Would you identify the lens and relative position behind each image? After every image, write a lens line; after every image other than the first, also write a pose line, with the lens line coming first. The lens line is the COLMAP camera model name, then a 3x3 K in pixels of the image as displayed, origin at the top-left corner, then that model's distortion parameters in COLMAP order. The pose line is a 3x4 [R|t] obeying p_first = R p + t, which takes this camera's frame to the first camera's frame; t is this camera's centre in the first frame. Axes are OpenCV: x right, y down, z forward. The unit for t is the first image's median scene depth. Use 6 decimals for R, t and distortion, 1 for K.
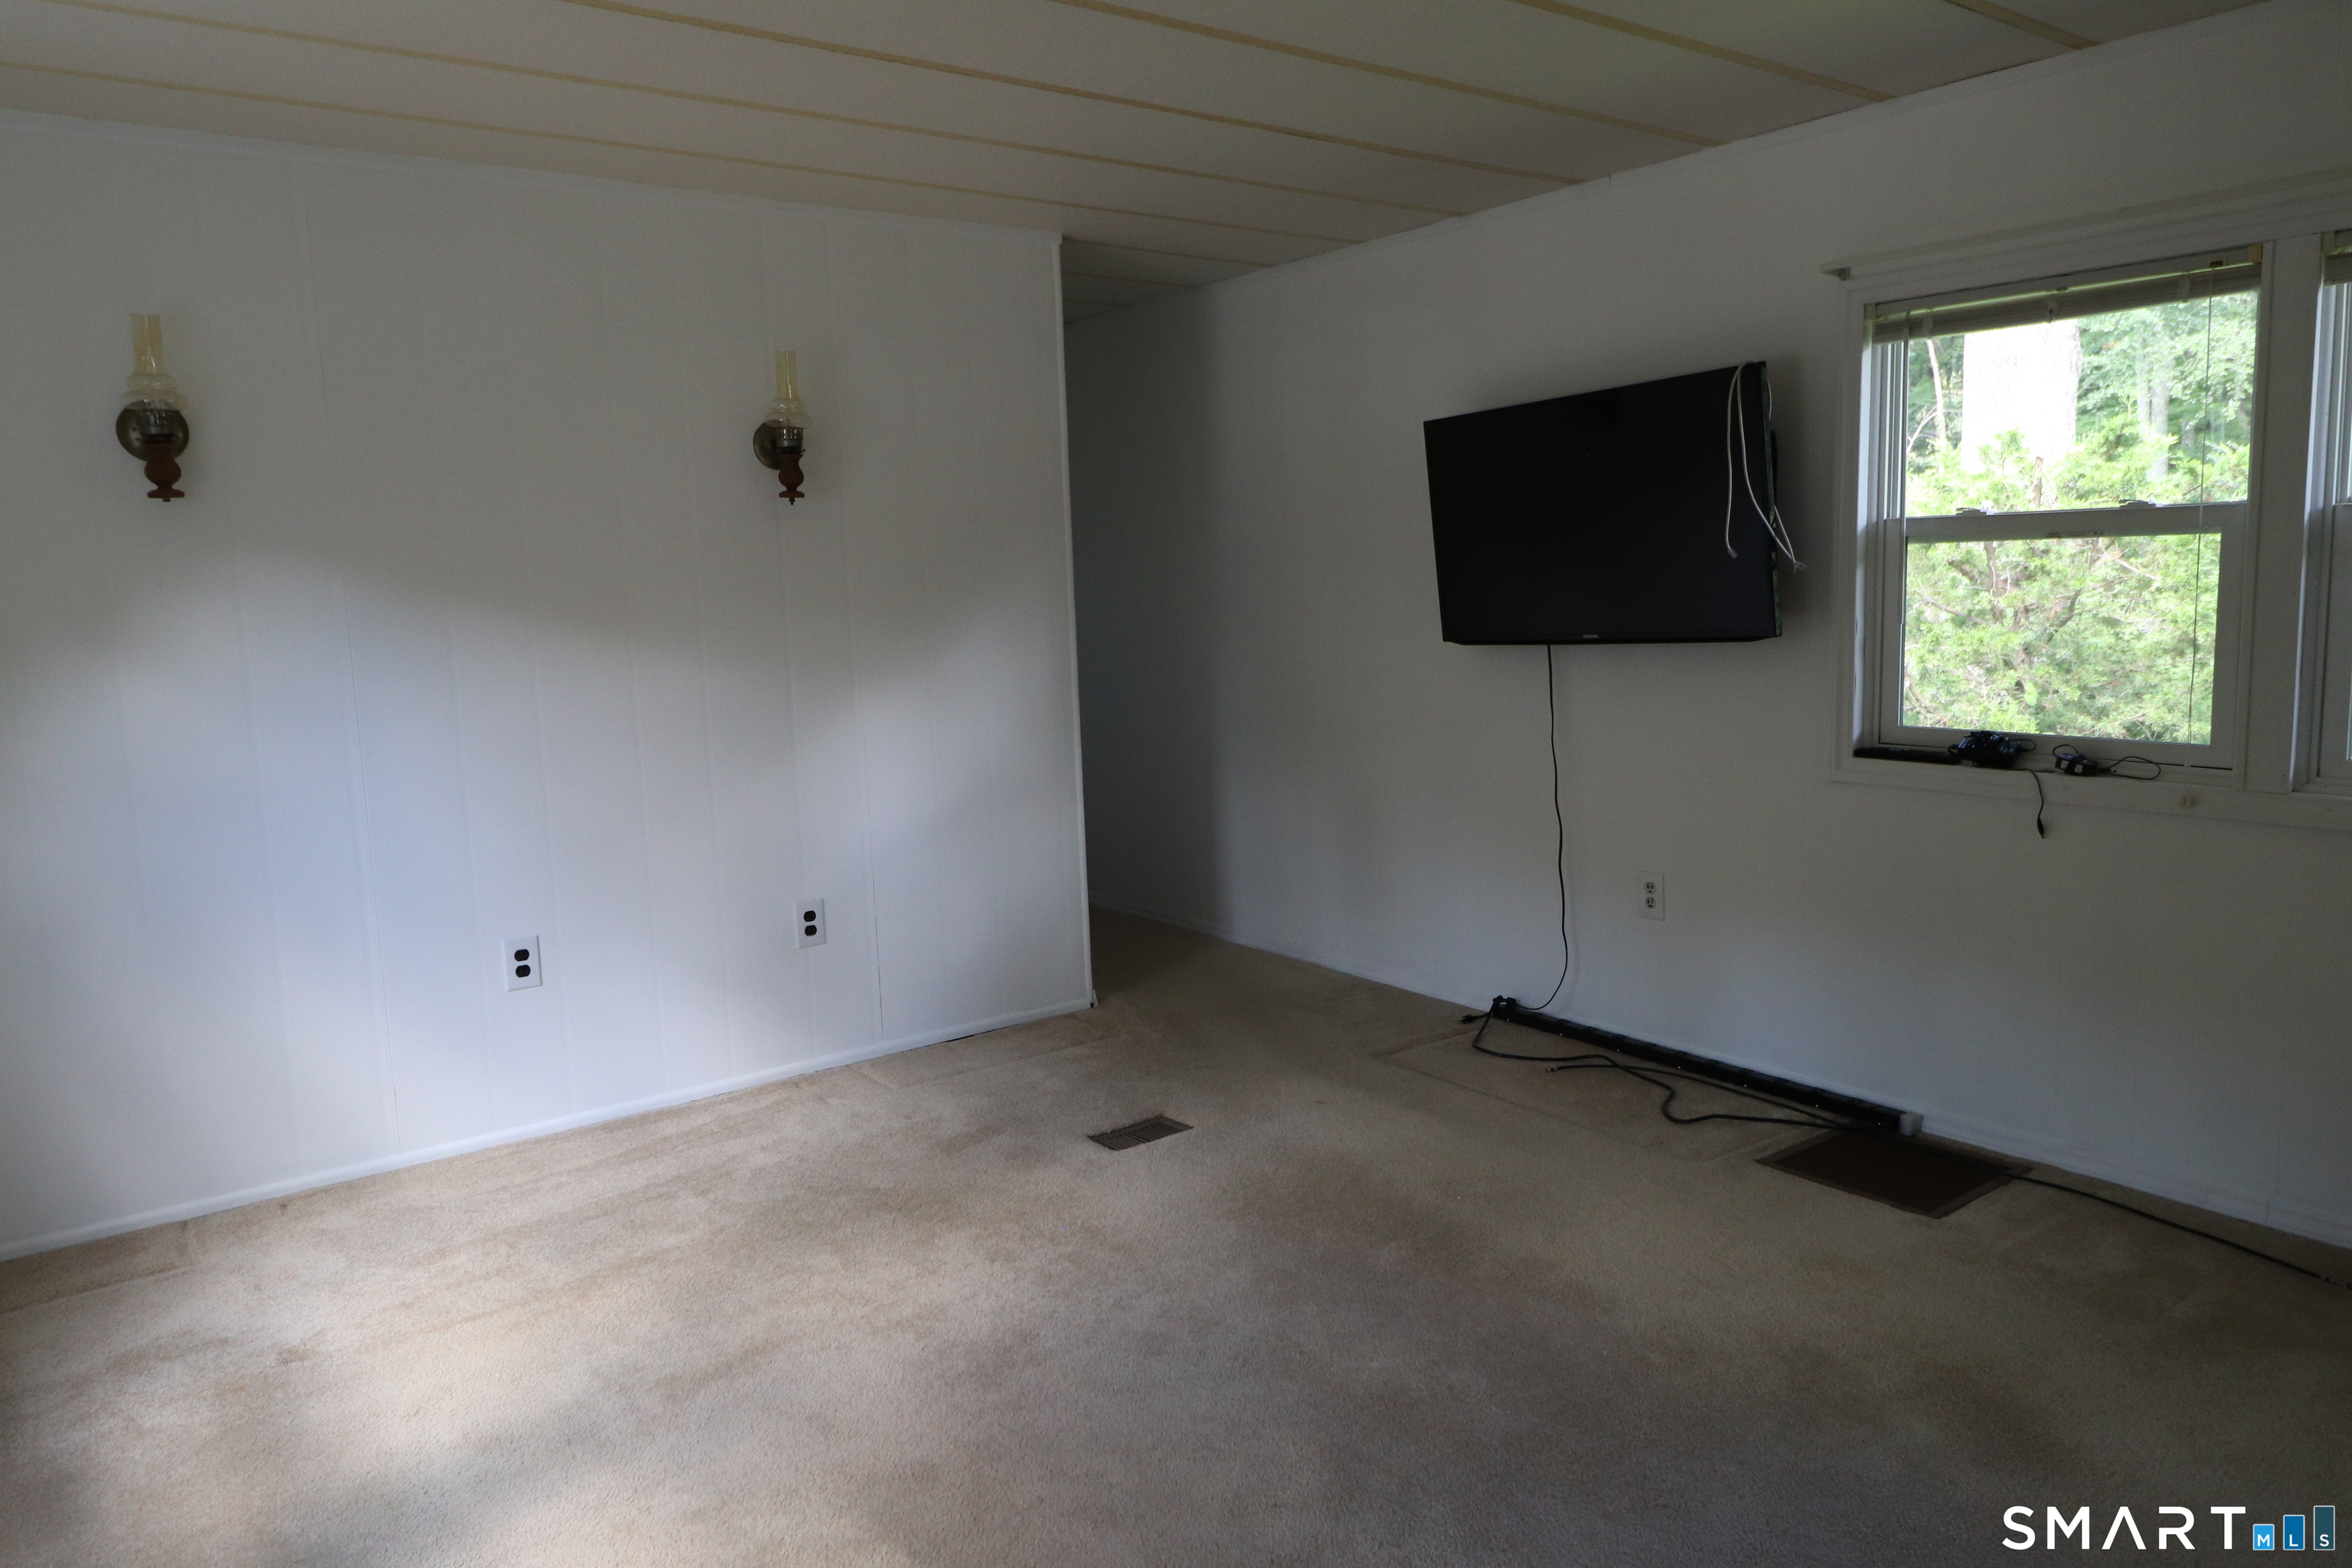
lens RADIAL K [[1568.2, 0, 1170.6], [0, 1568.2, 775.5], [0, 0, 1]] dist [0.008187, -0.014206]
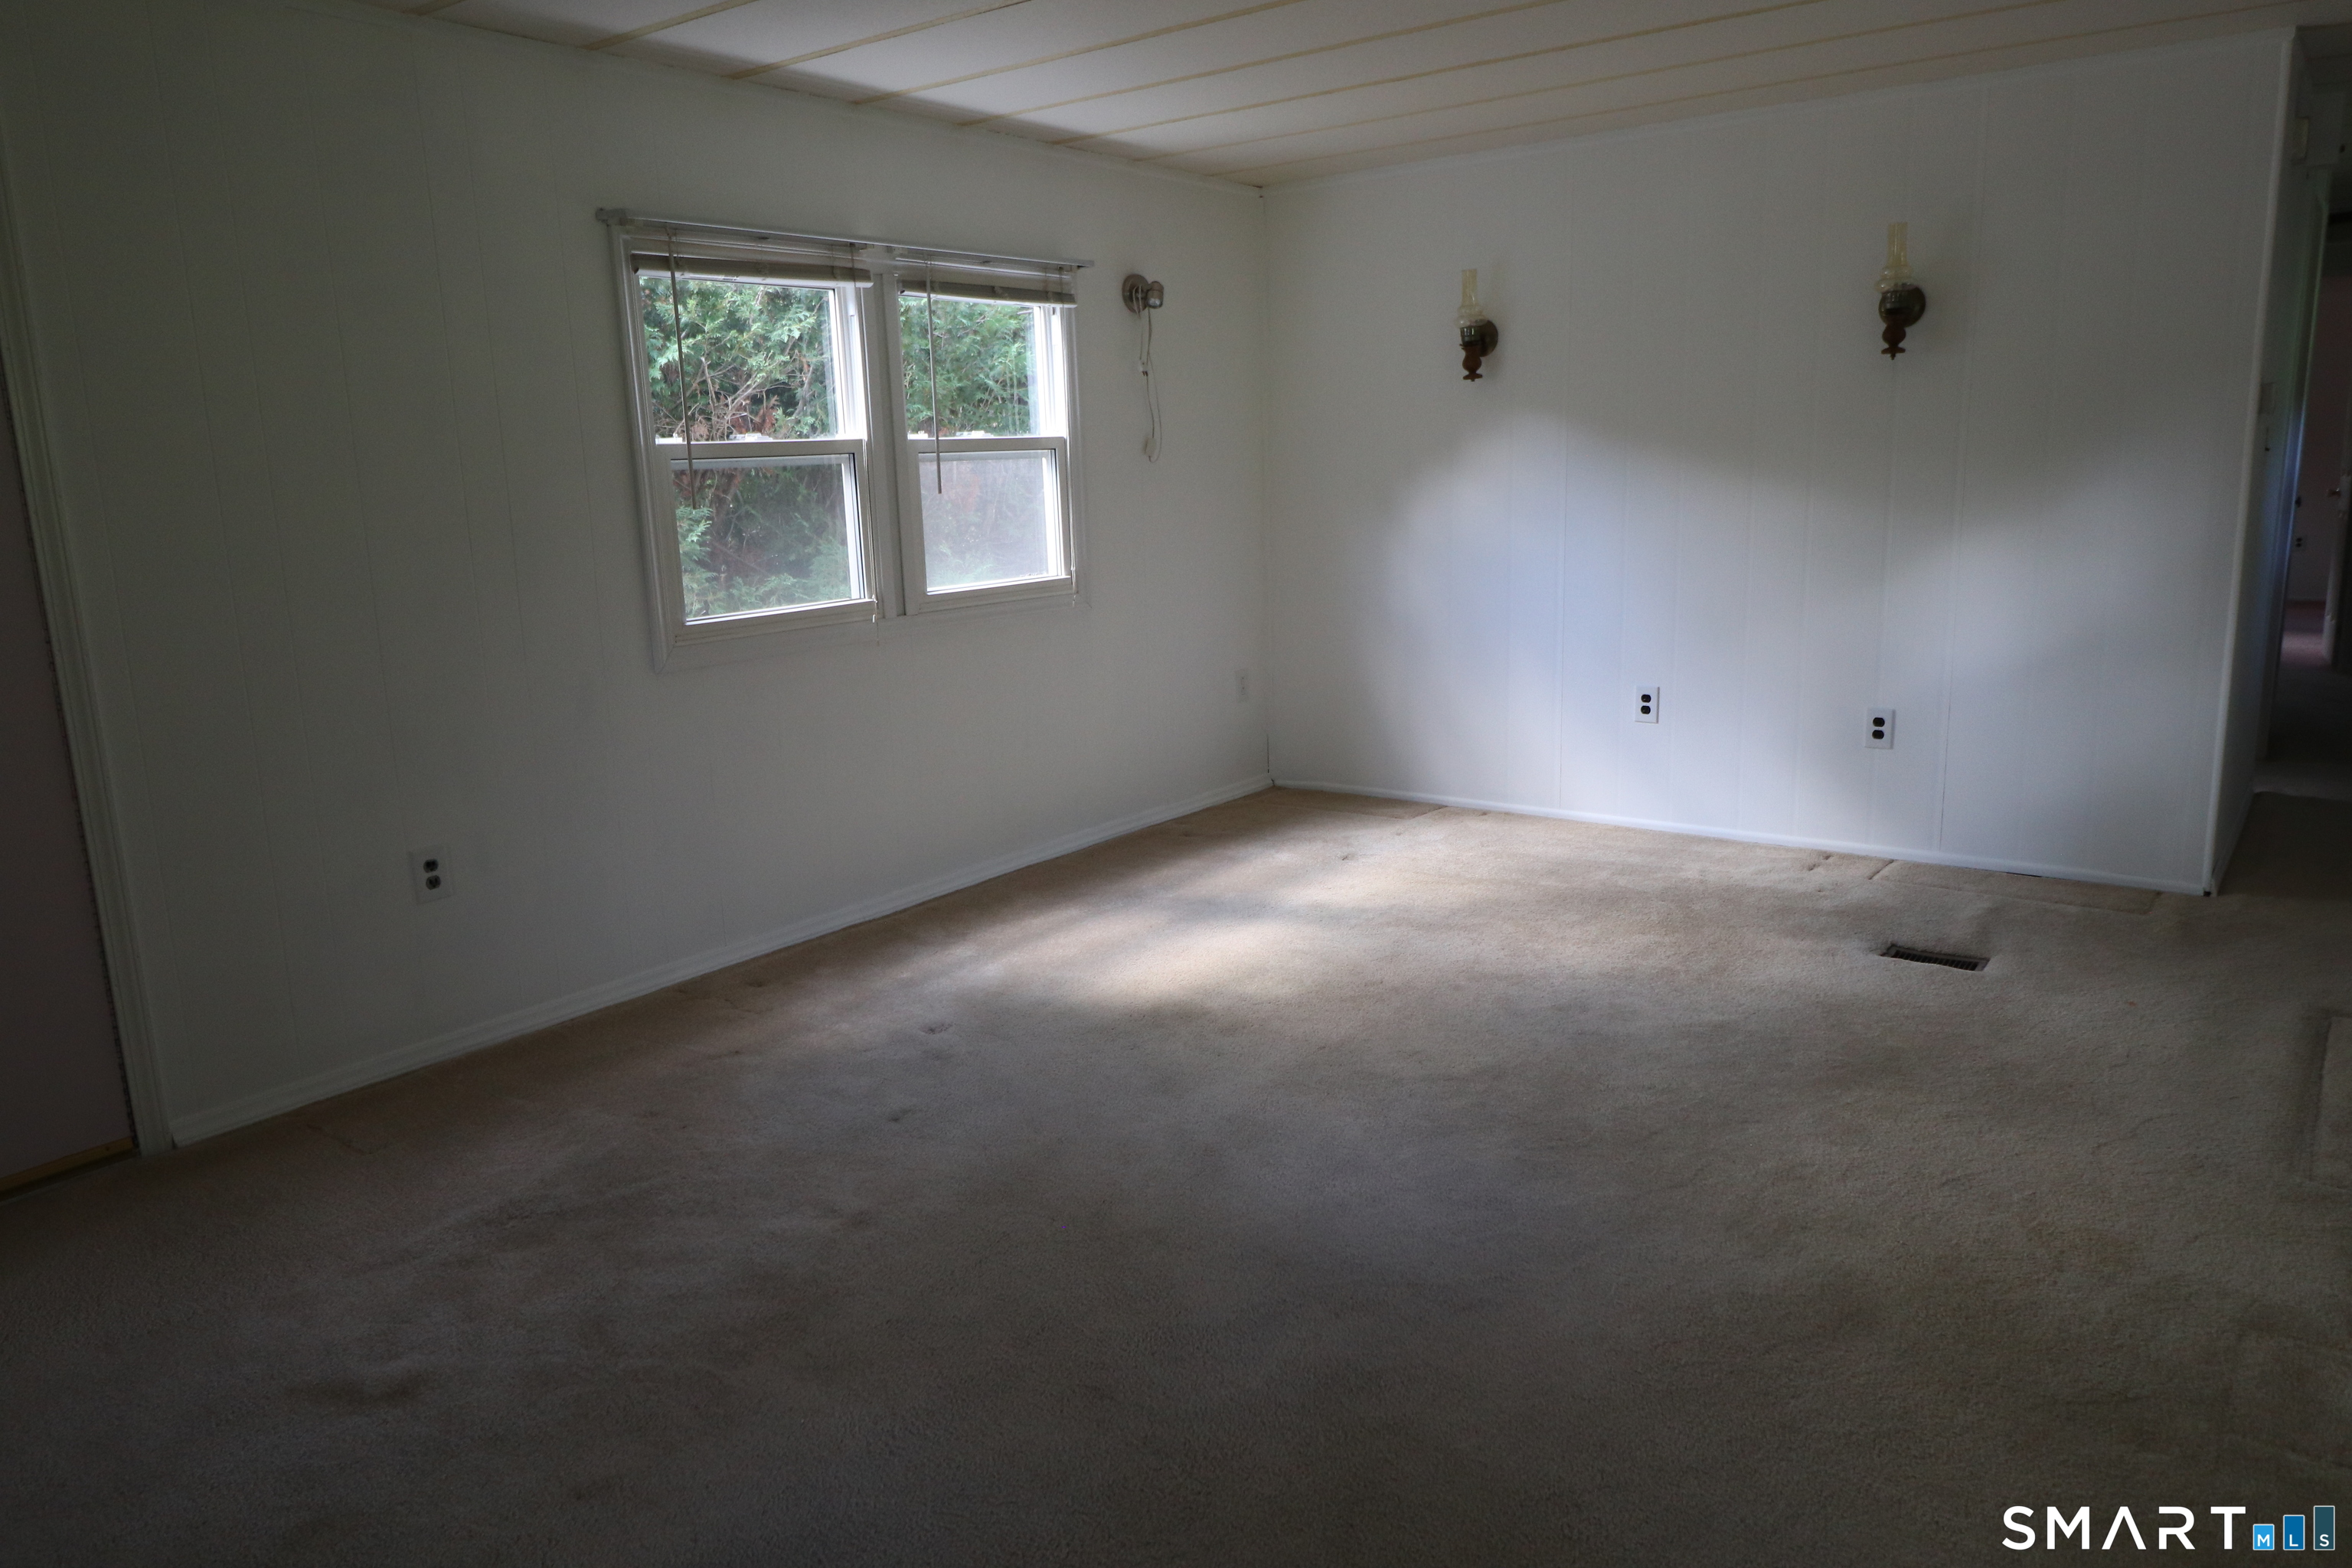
lens RADIAL K [[1568.2, 0, 1182.6], [0, 1568.2, 801.5], [0, 0, 1]] dist [0.008187, -0.014206]
pose [[0.269895, 0.225629, -0.936081, 0.870117], [-0.109460, 0.973046, 0.202979, -0.038559], [0.956648, 0.047681, 0.287318, 0.214195]]
